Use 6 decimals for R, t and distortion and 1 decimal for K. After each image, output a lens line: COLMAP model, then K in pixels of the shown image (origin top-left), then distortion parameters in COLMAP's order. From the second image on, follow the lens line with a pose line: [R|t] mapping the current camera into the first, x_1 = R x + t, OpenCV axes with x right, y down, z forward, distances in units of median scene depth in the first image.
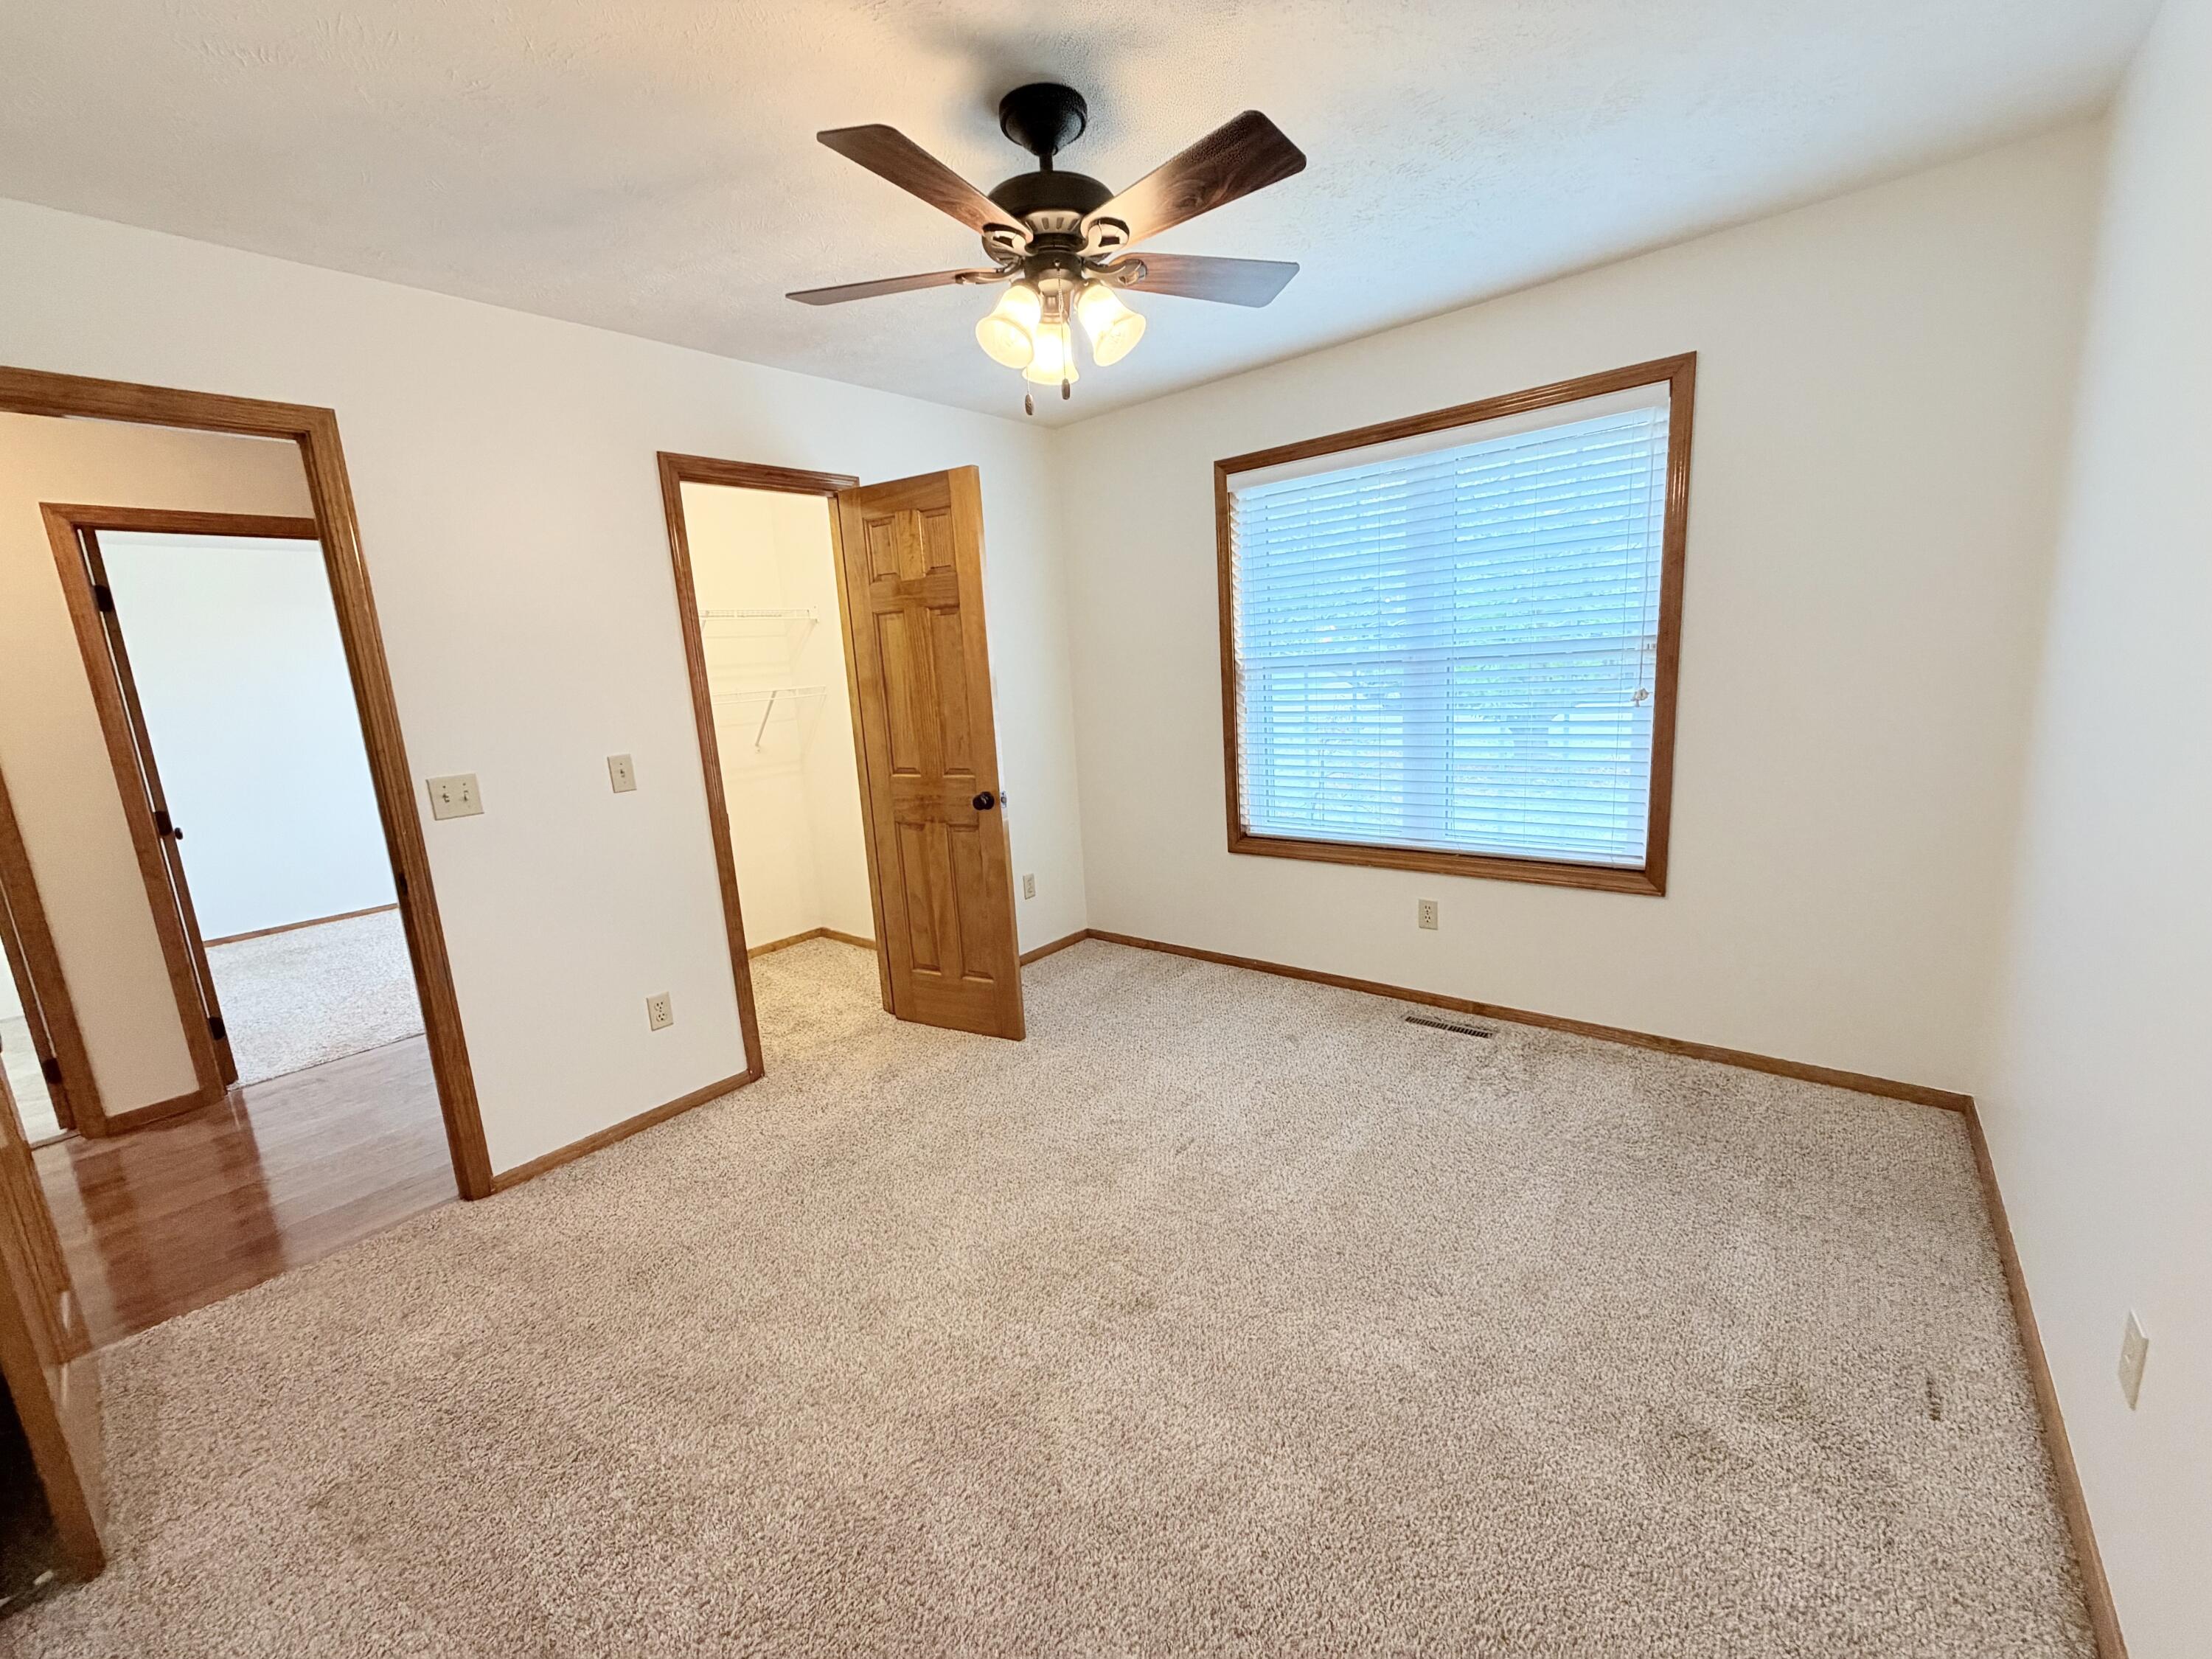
lens RADIAL K [[881.7, 0, 1103.6], [0, 881.7, 830.4], [0, 0, 1]] dist [-0.000940, 0.000882]
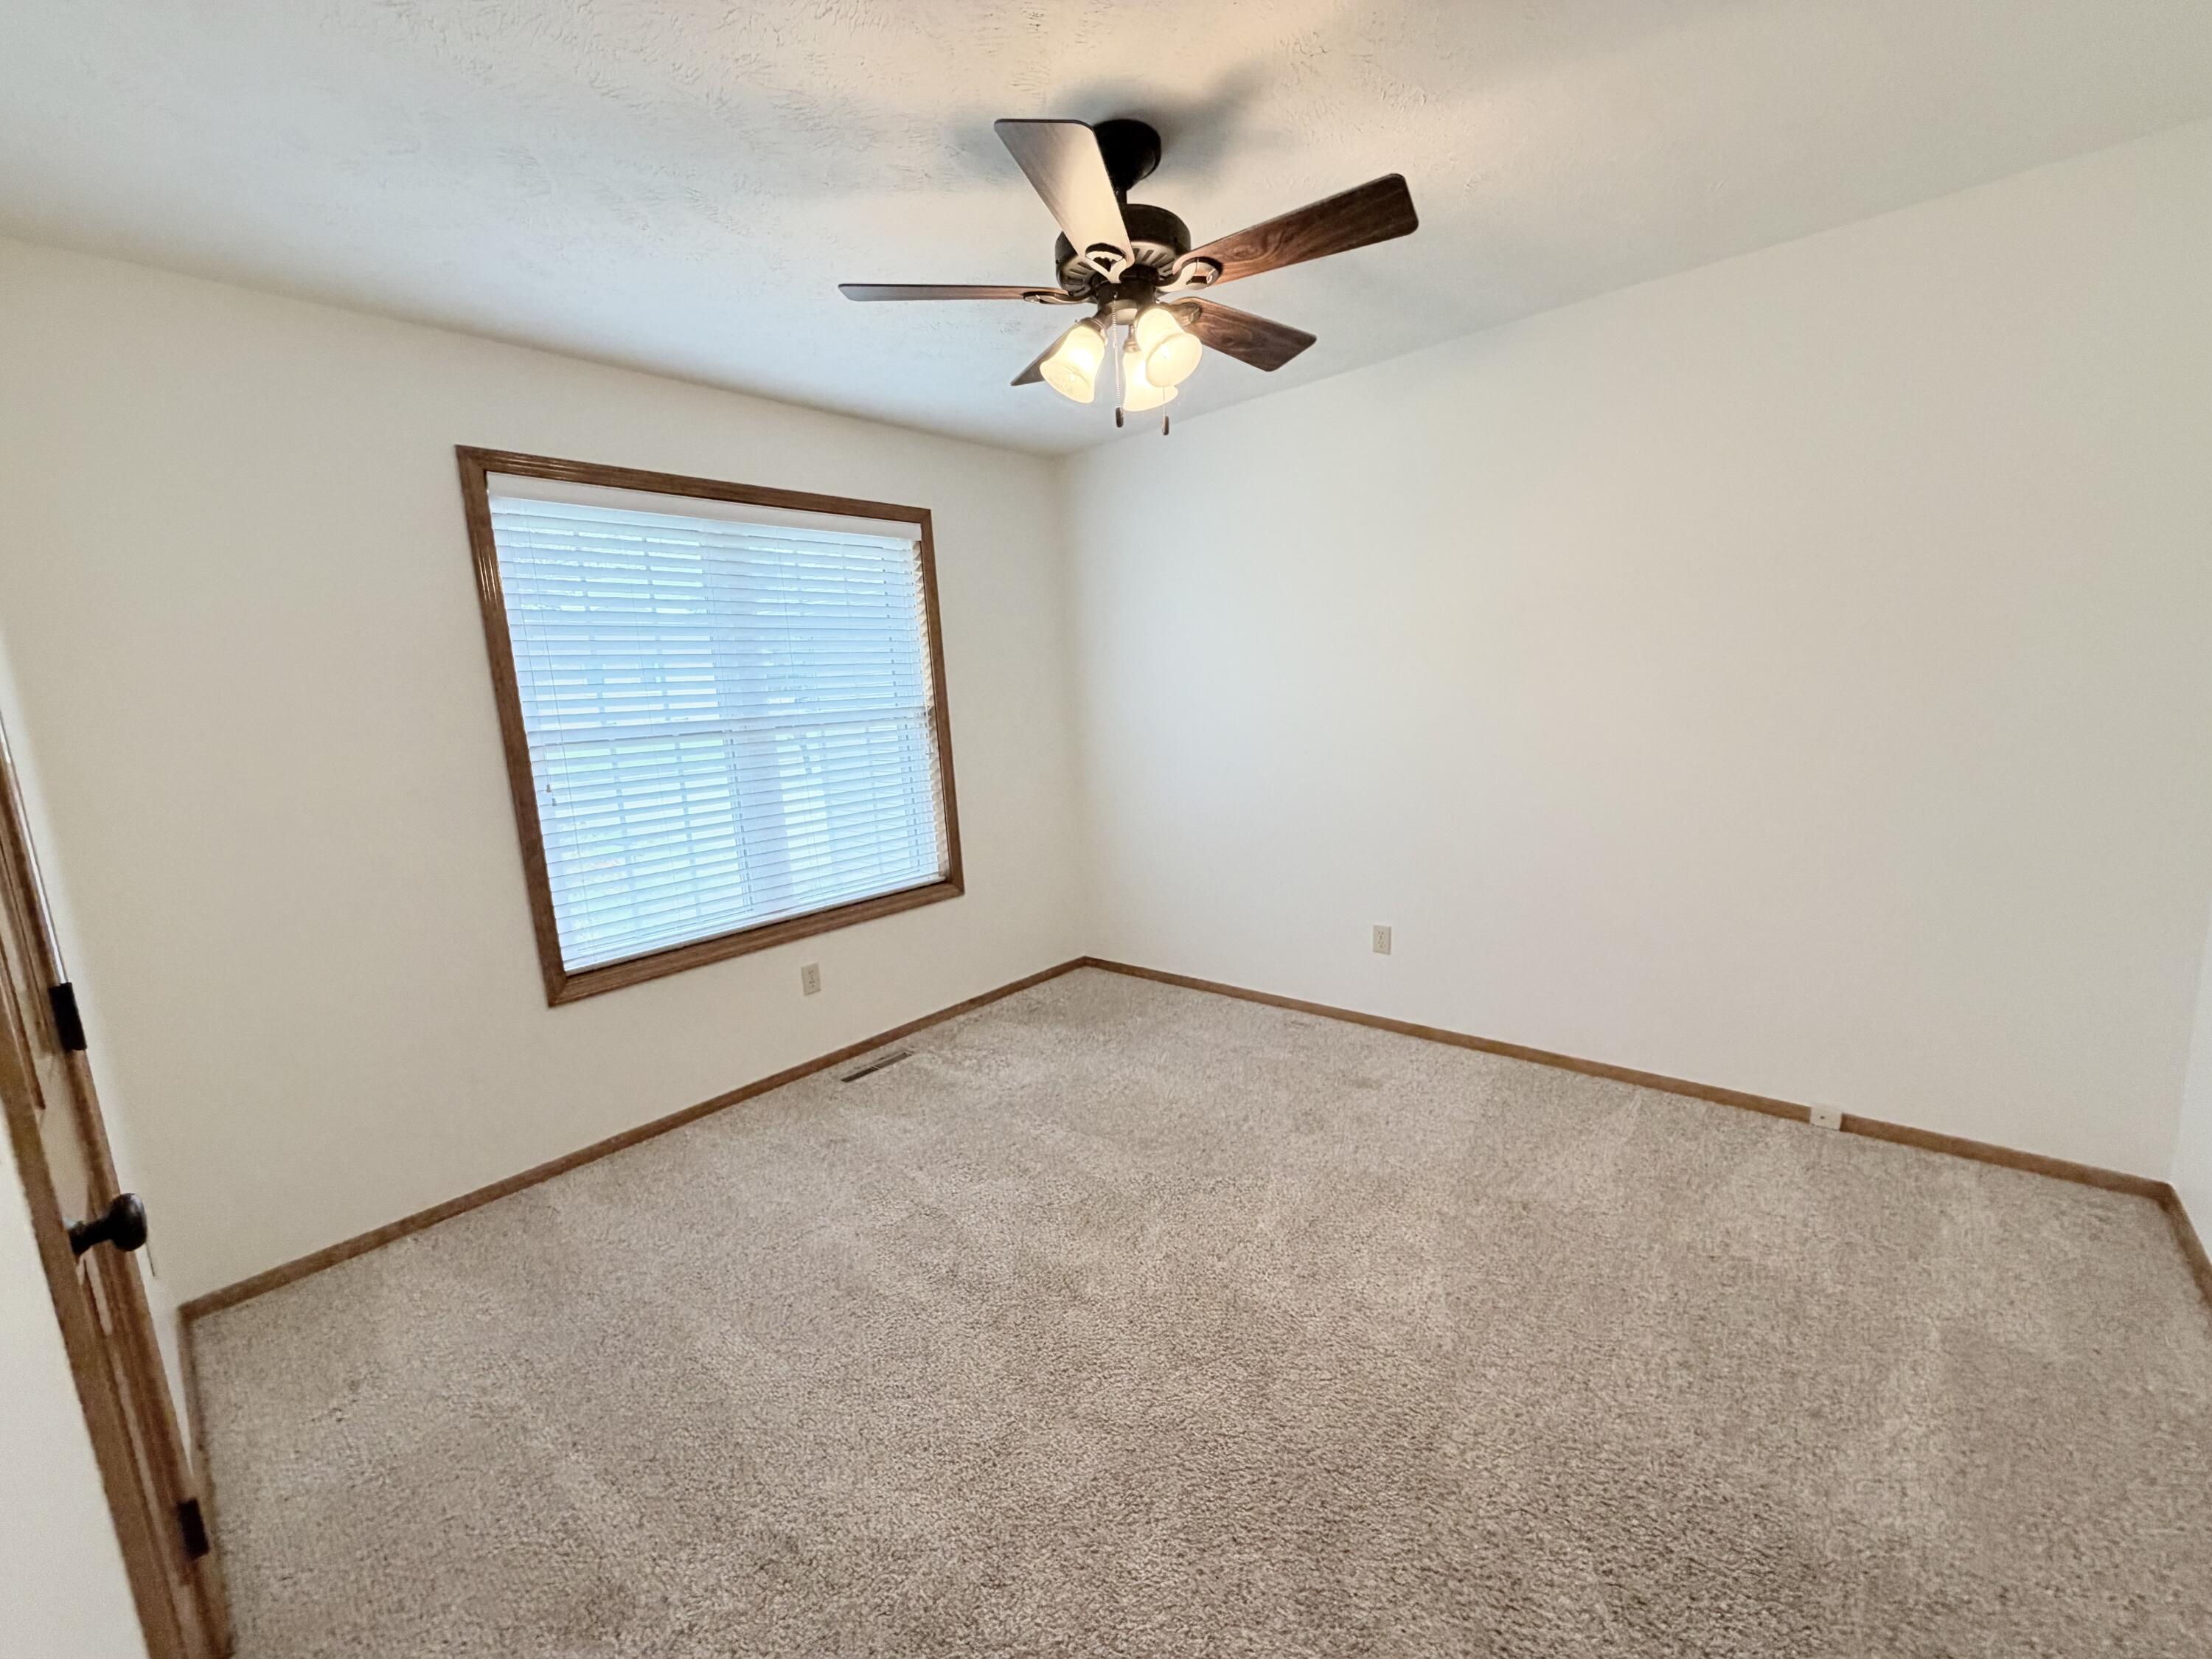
lens RADIAL K [[881.7, 0, 1103.3], [0, 881.7, 826.7], [0, 0, 1]] dist [-0.000940, 0.000882]
pose [[0.033962, -0.100561, 0.994351, -0.616652], [0.239320, 0.966798, 0.089601, -0.084619], [-0.970347, 0.234925, 0.056901, 0.600745]]
